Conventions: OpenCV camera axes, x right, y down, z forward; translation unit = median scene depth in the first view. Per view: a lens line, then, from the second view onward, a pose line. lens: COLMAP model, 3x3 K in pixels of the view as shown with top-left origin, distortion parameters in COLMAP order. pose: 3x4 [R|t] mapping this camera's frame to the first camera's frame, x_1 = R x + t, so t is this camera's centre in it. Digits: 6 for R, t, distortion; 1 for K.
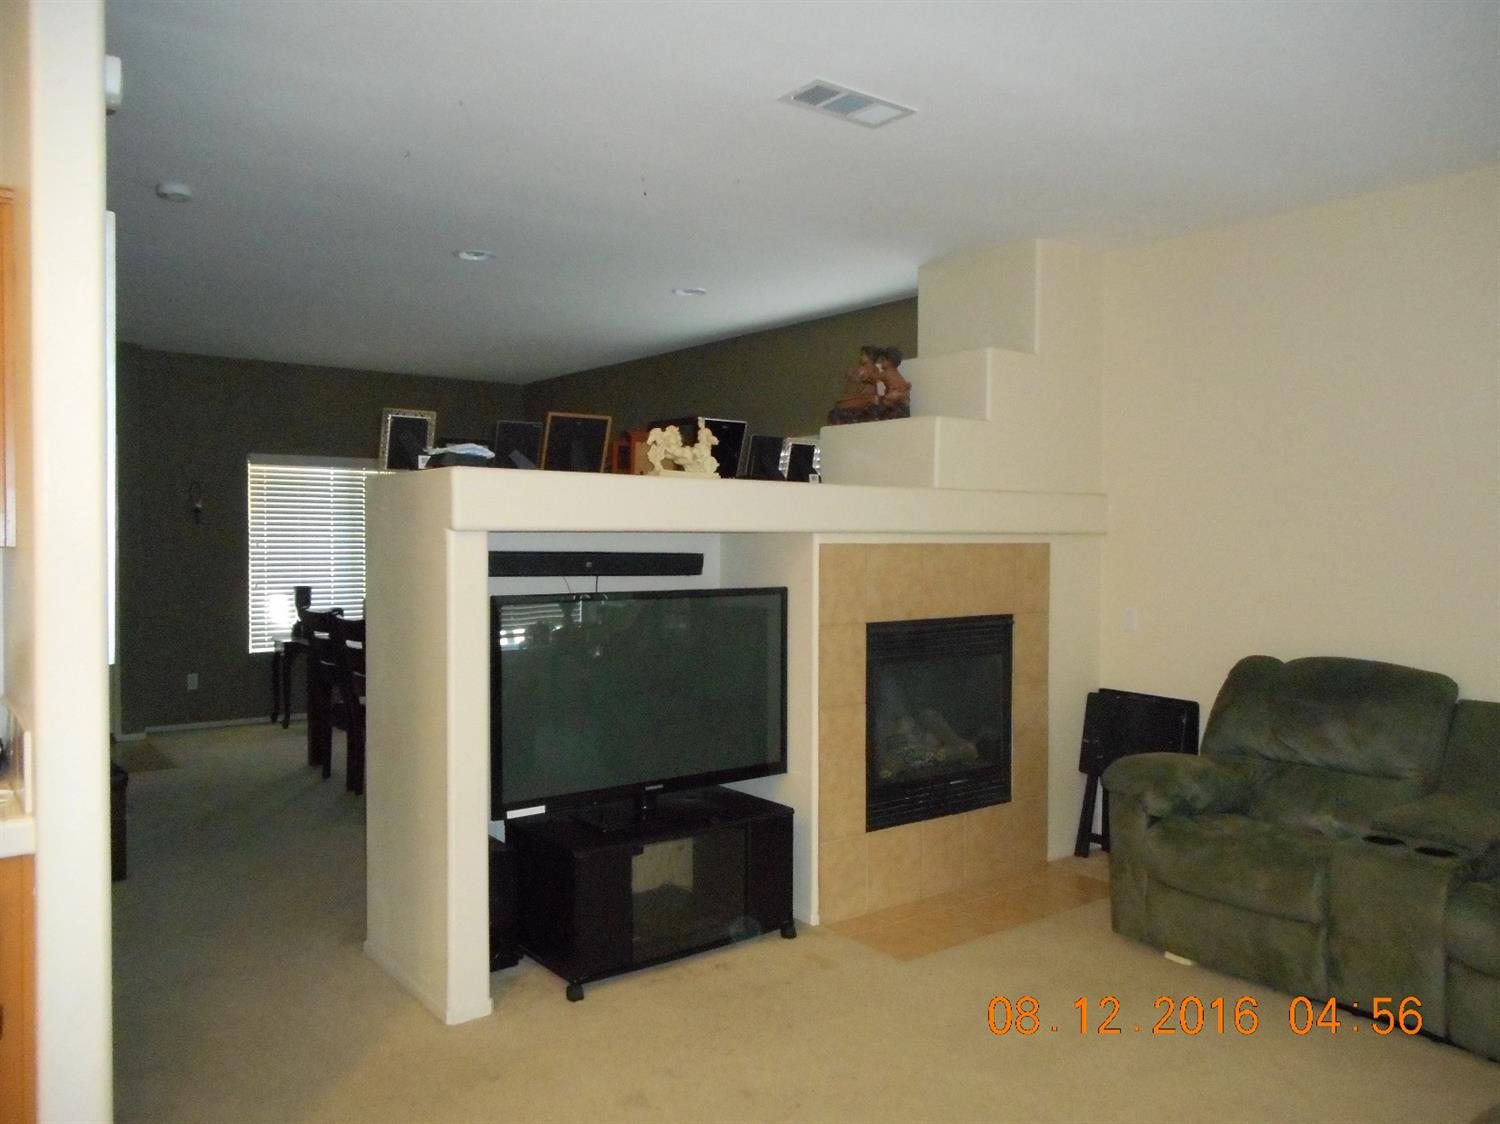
lens RADIAL K [[1142.7, 0, 753.4], [0, 1142.7, 567.9], [0, 0, 1]] dist [0.021928, -0.011132]
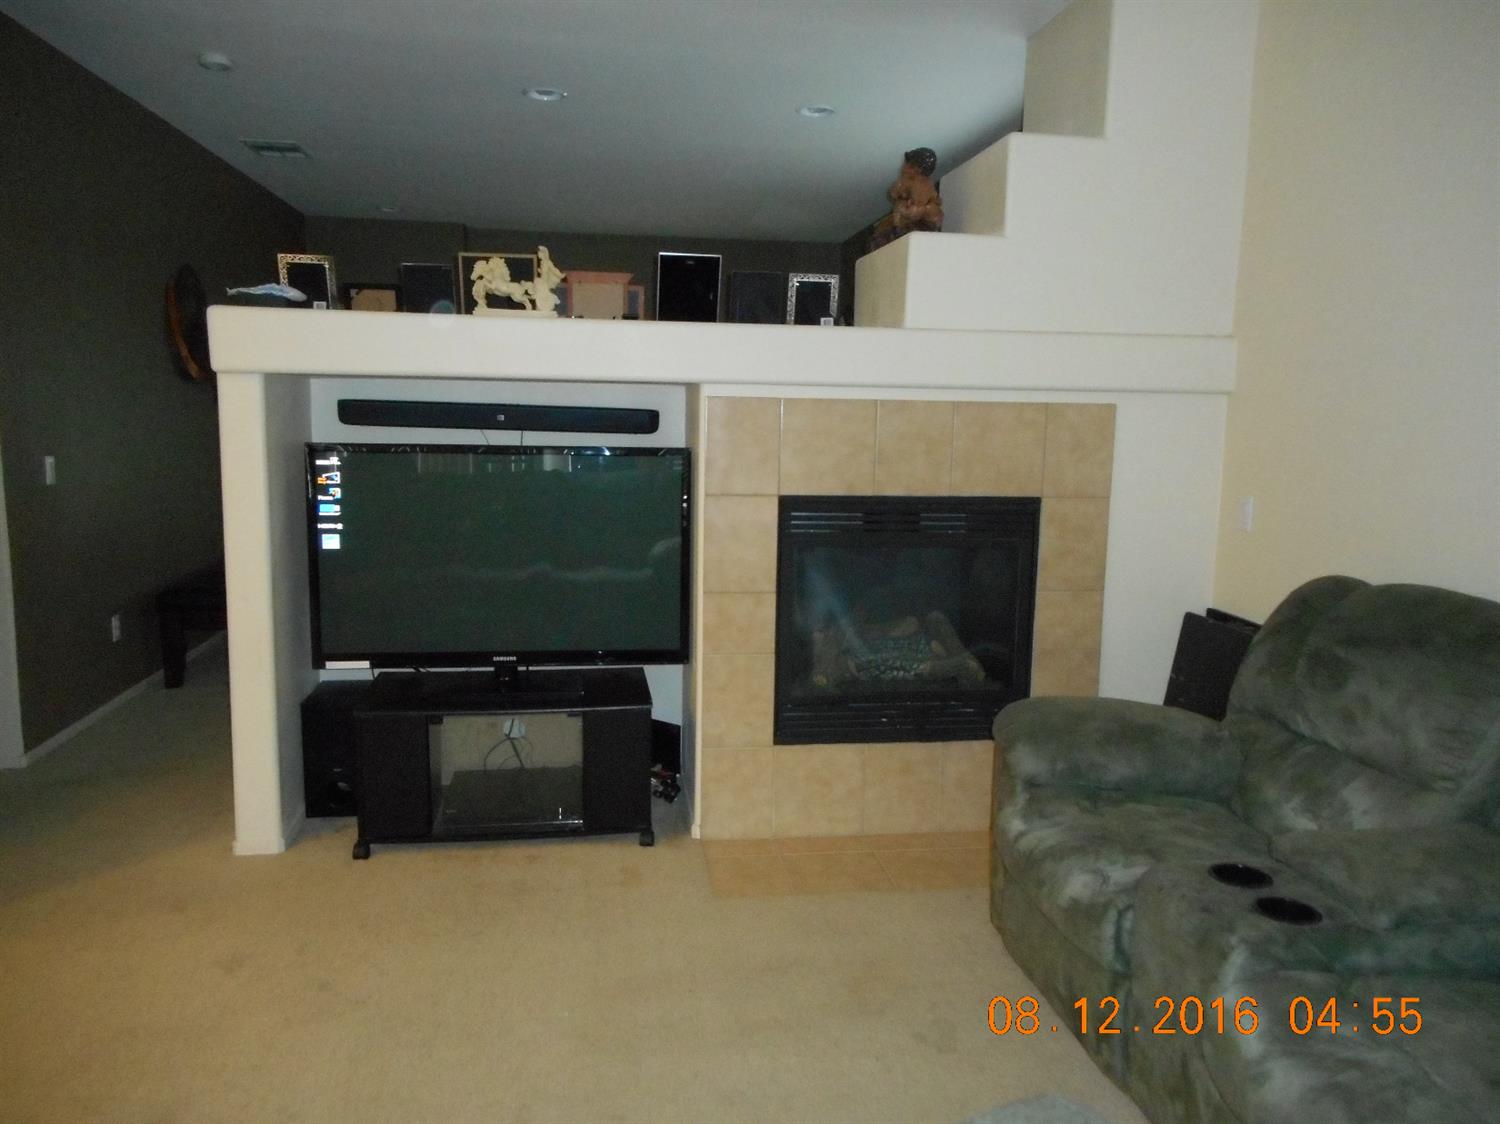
lens RADIAL K [[1138.3, 0, 802.0], [0, 1138.3, 554.8], [0, 0, 1]] dist [-0.001444, -0.001295]
pose [[0.871320, 0.078162, -0.484451, 0.510909], [-0.030216, 0.993906, 0.106011, 0.003394], [0.489785, -0.077731, 0.868371, 0.295405]]
